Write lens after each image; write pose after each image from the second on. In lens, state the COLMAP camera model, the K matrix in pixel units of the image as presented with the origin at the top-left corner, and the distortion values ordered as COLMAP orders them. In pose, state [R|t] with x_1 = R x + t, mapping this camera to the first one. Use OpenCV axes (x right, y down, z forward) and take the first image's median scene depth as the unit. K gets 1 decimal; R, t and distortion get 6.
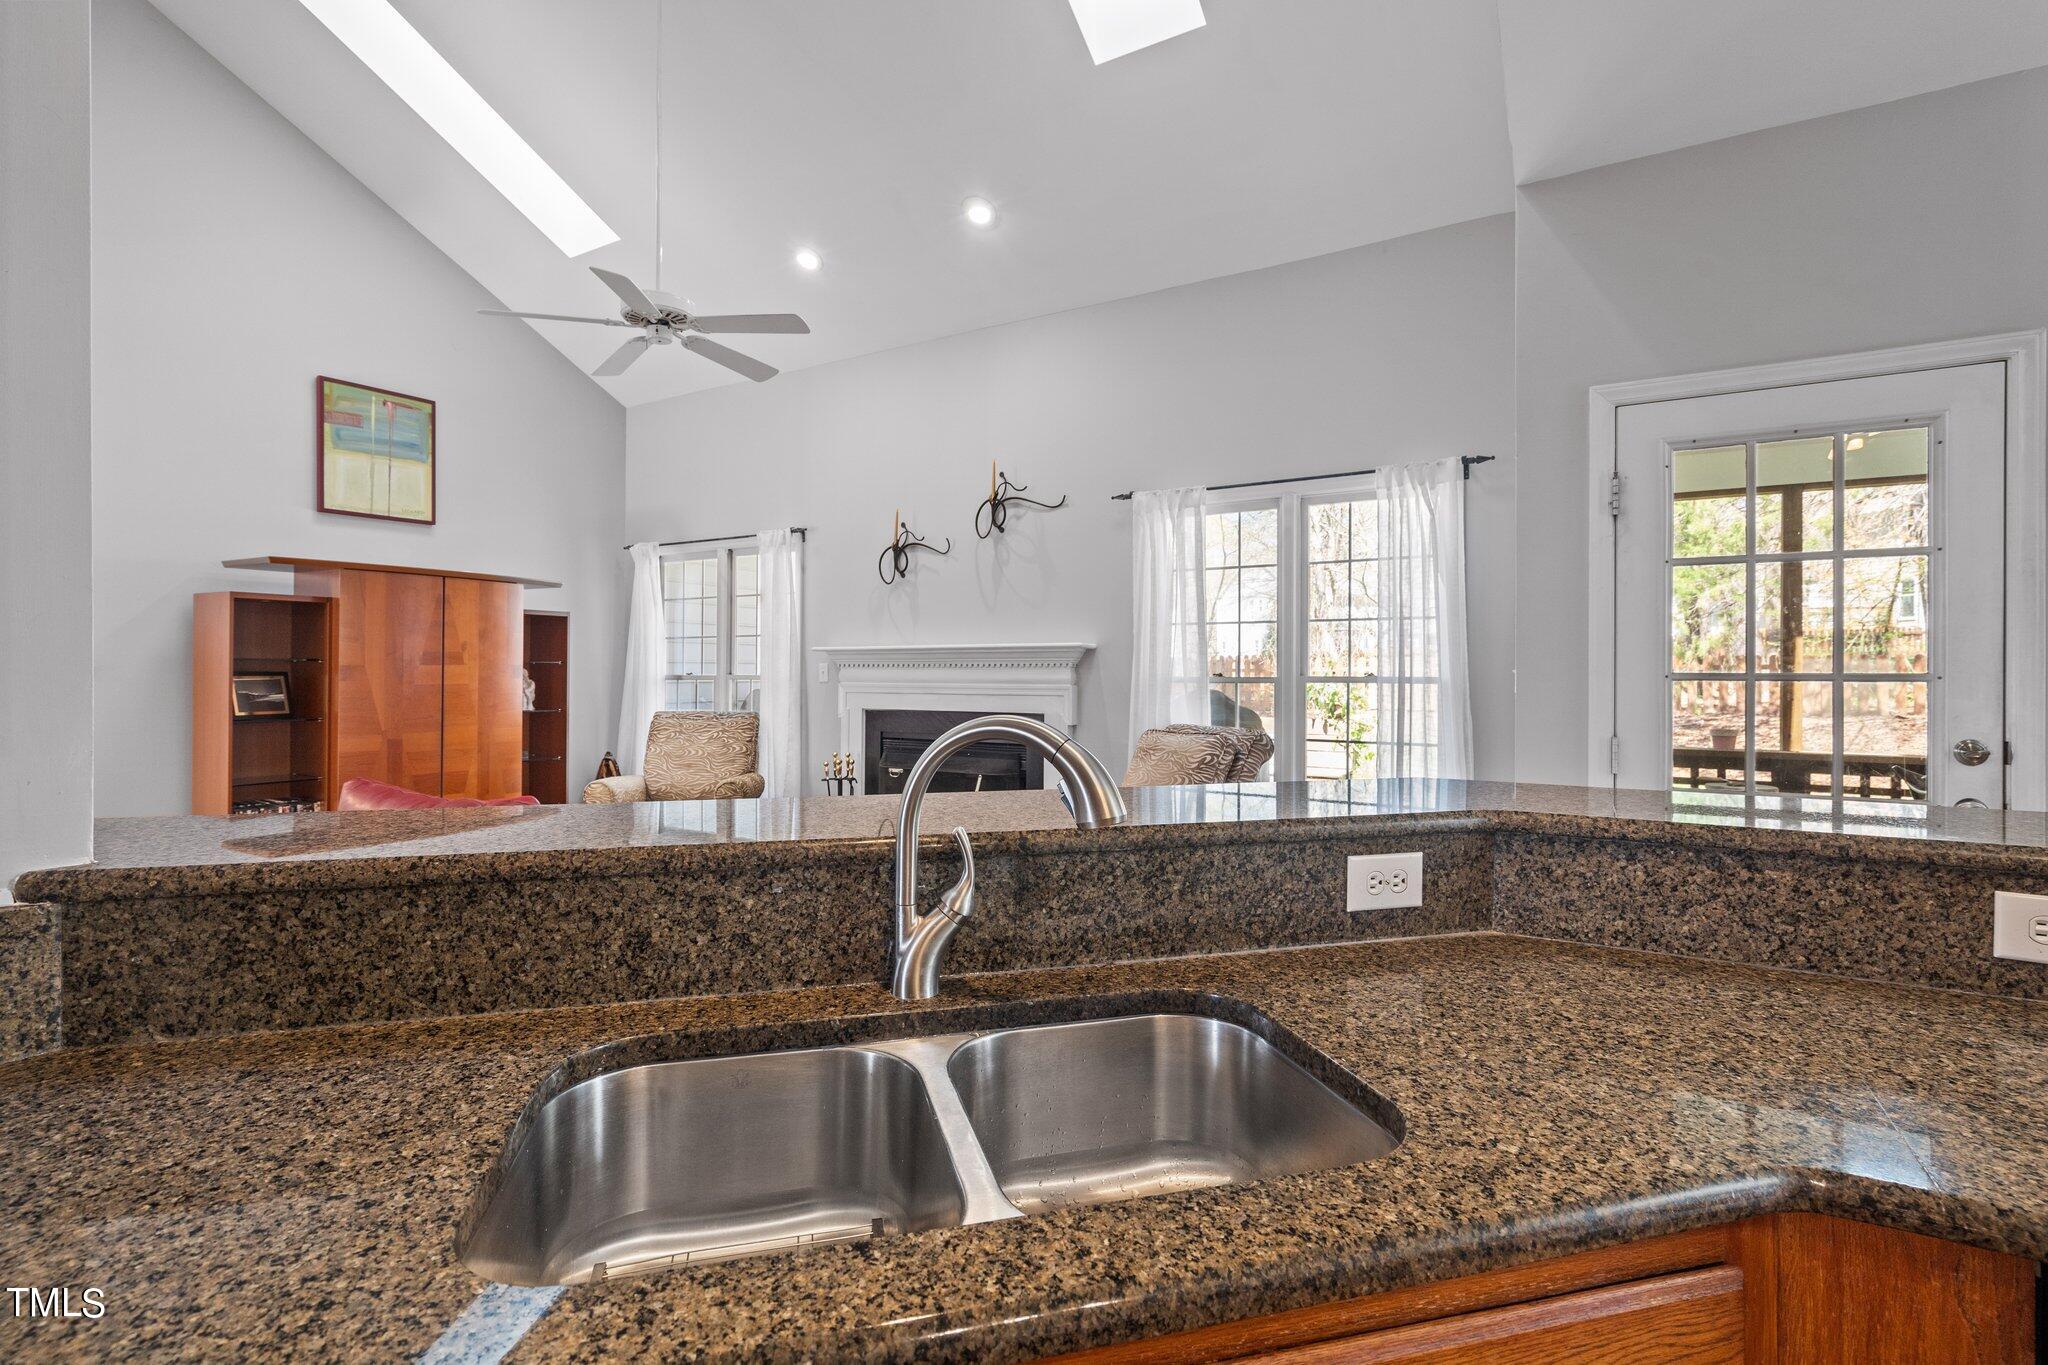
lens RADIAL K [[931.7, 0, 1032.8], [0, 931.7, 672.1], [0, 0, 1]] dist [-0.006209, 0.003346]
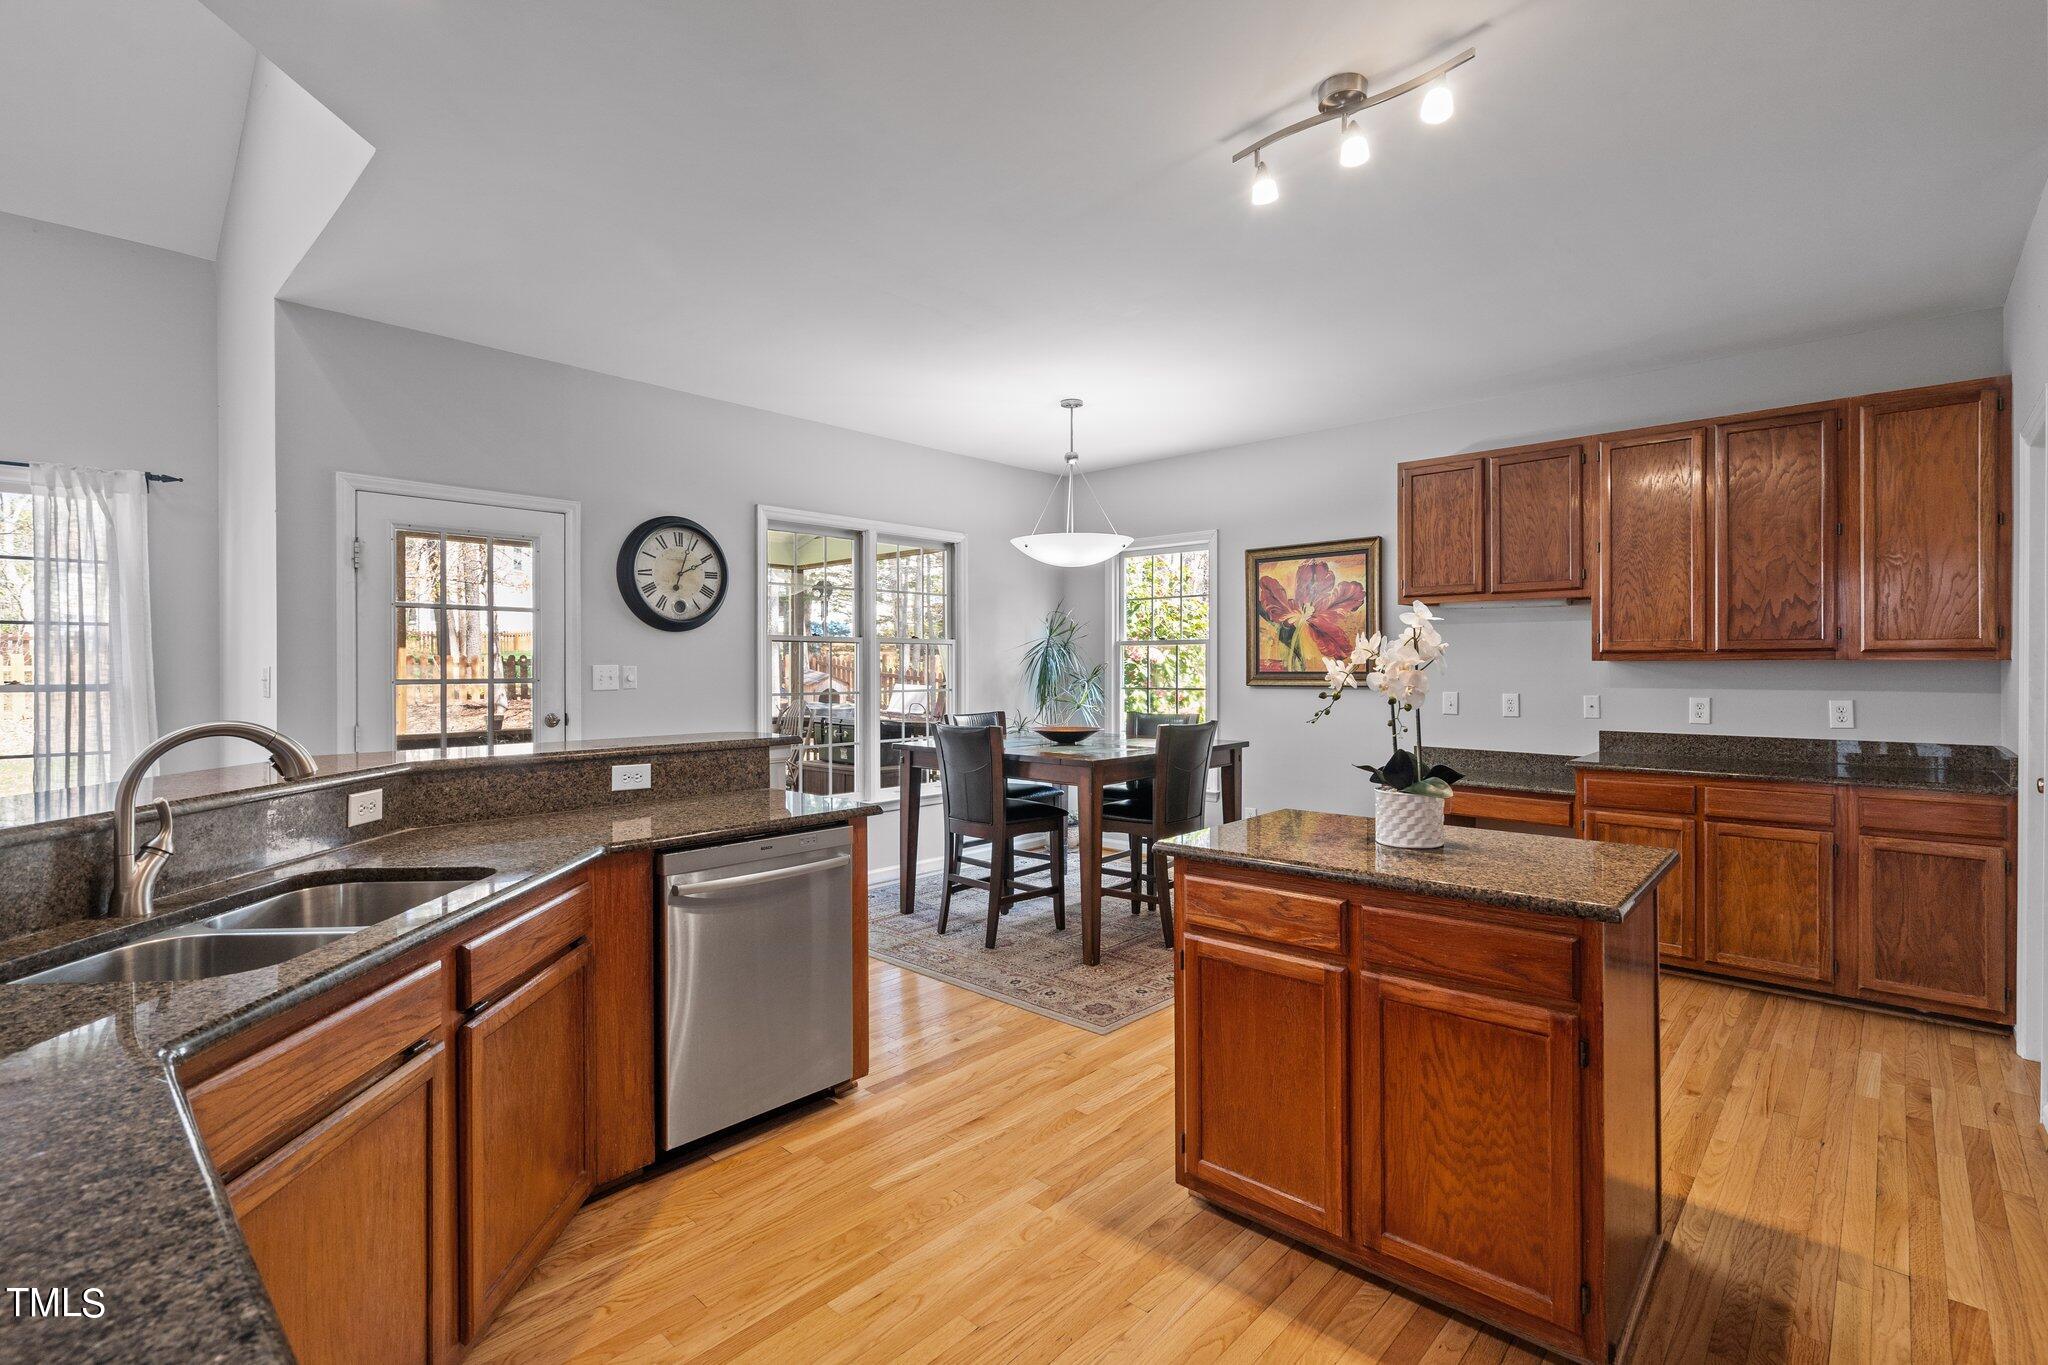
lens RADIAL K [[931.7, 0, 1026.5], [0, 931.7, 669.6], [0, 0, 1]] dist [-0.006209, 0.003346]
pose [[0.220631, -0.006412, 0.975336, -0.261562], [0.004564, 0.999974, 0.005542, -0.009140], [-0.975347, 0.003228, 0.220655, -0.148129]]
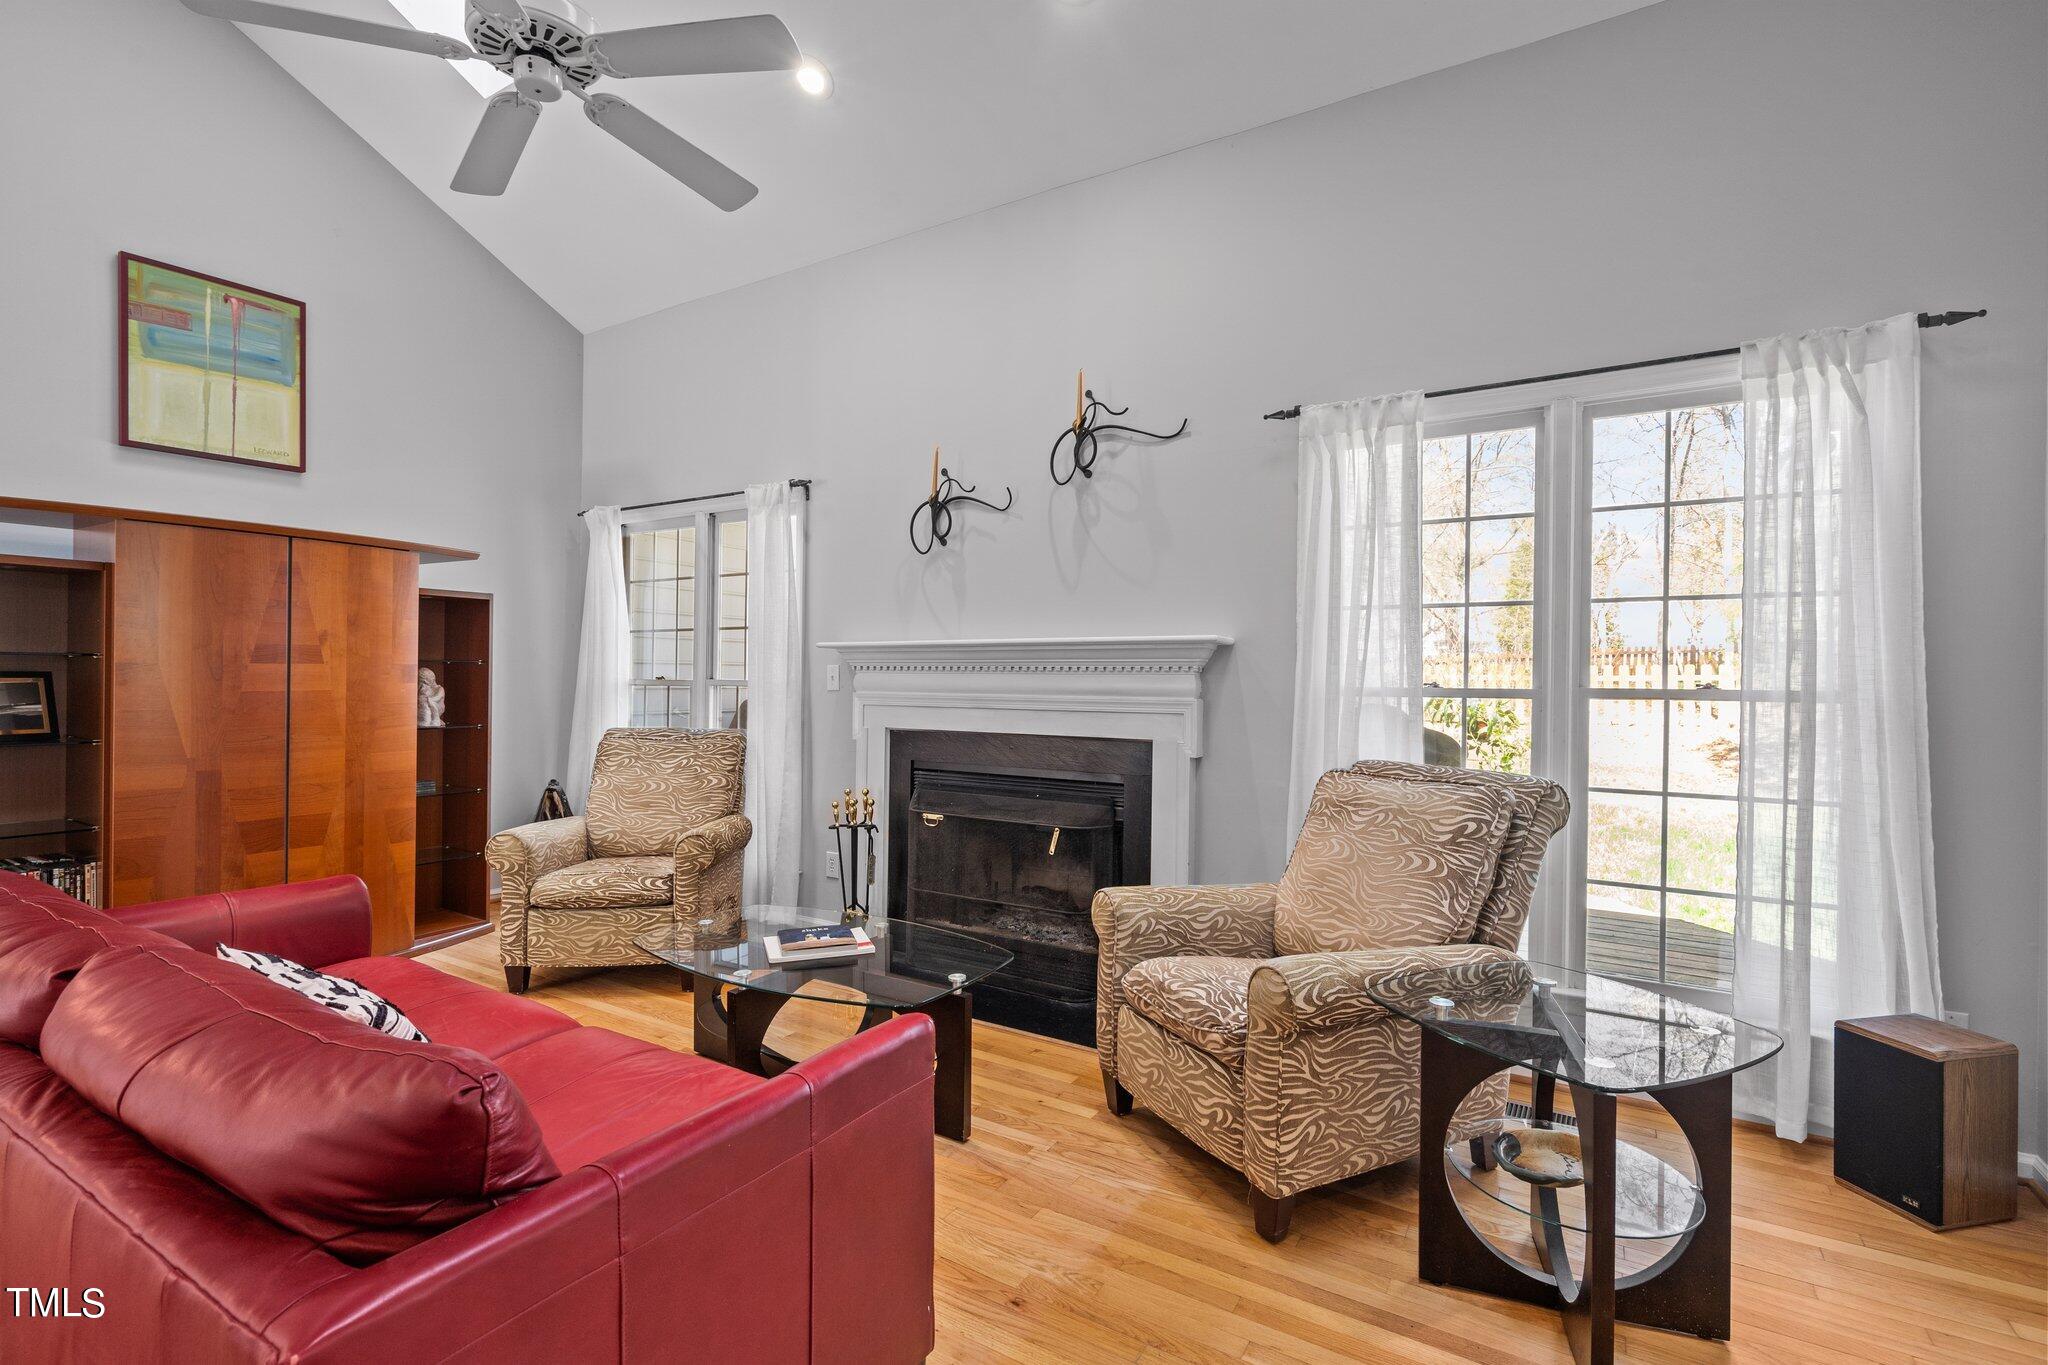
lens RADIAL K [[931.7, 0, 1030.1], [0, 931.7, 679.4], [0, 0, 1]] dist [-0.006209, 0.003346]
pose [[0.999756, 0.006298, -0.021159, -0.063047], [-0.006251, 0.999978, 0.002251, -0.000696], [0.021173, -0.002118, 0.999774, 0.315265]]
